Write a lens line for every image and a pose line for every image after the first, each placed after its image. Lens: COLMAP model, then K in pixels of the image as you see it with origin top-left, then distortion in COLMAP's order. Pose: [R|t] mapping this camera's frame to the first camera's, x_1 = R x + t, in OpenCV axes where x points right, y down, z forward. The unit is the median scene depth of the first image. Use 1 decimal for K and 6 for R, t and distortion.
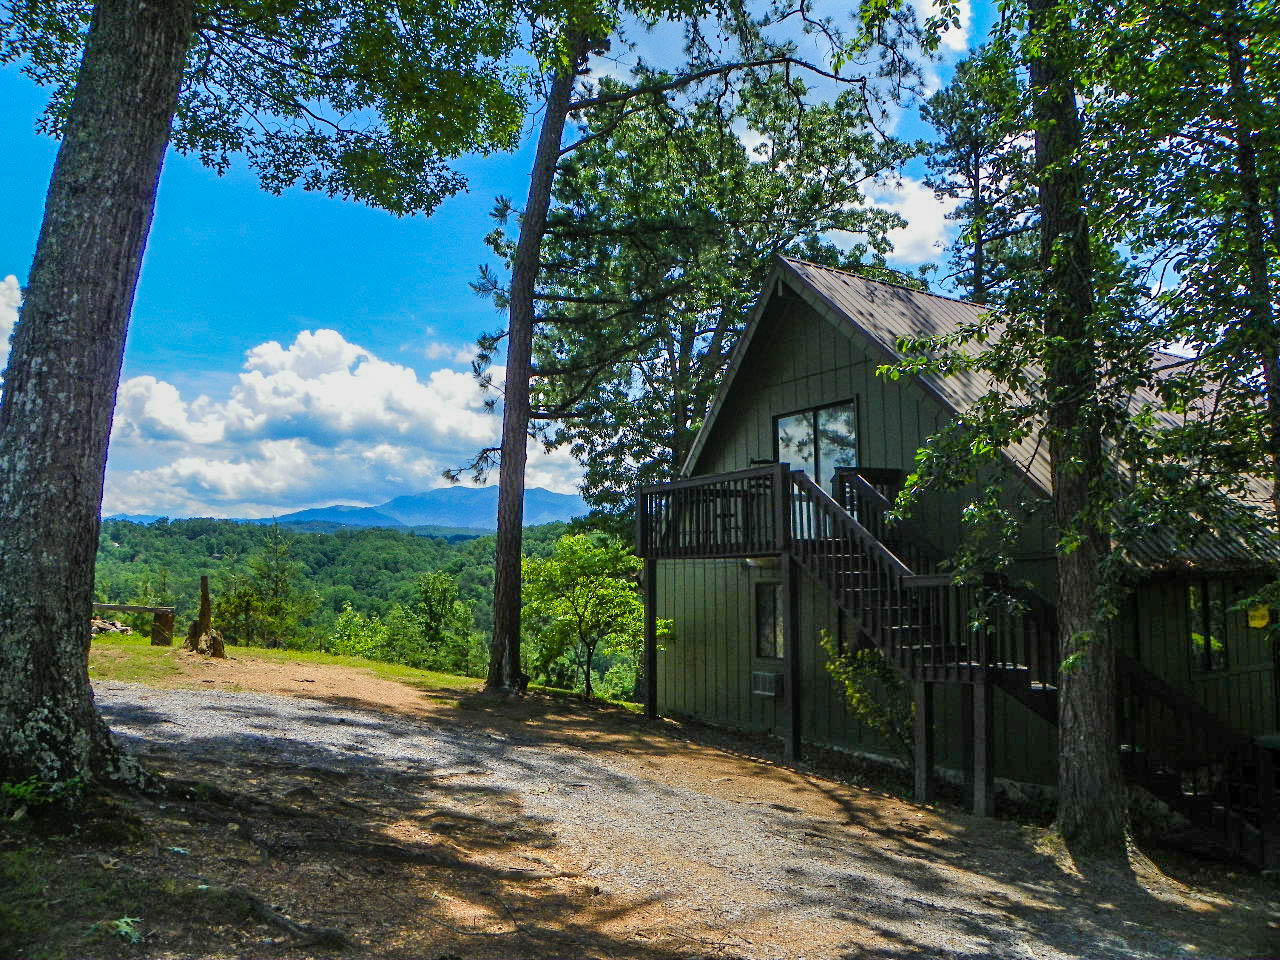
lens RADIAL K [[967.6, 0, 637.5], [0, 967.6, 471.2], [0, 0, 1]] dist [-0.153455, 0.092888]
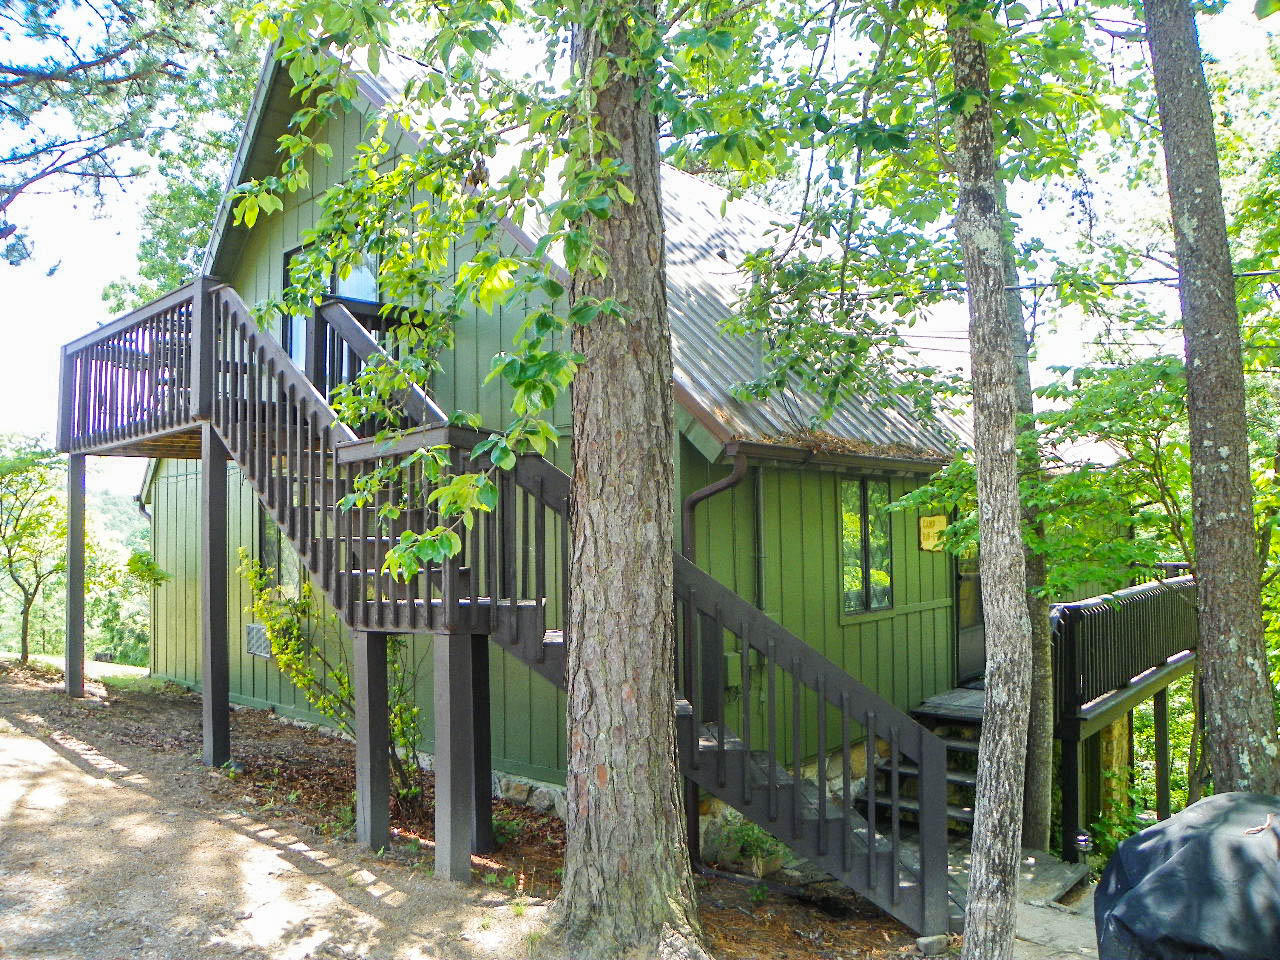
lens RADIAL K [[967.6, 0, 641.7], [0, 967.6, 480.3], [0, 0, 1]] dist [-0.153455, 0.092888]
pose [[0.957800, 0.008833, 0.287300, 0.092947], [-0.024506, 0.998398, 0.051001, 0.032116], [-0.286390, -0.055889, 0.956482, 0.134688]]
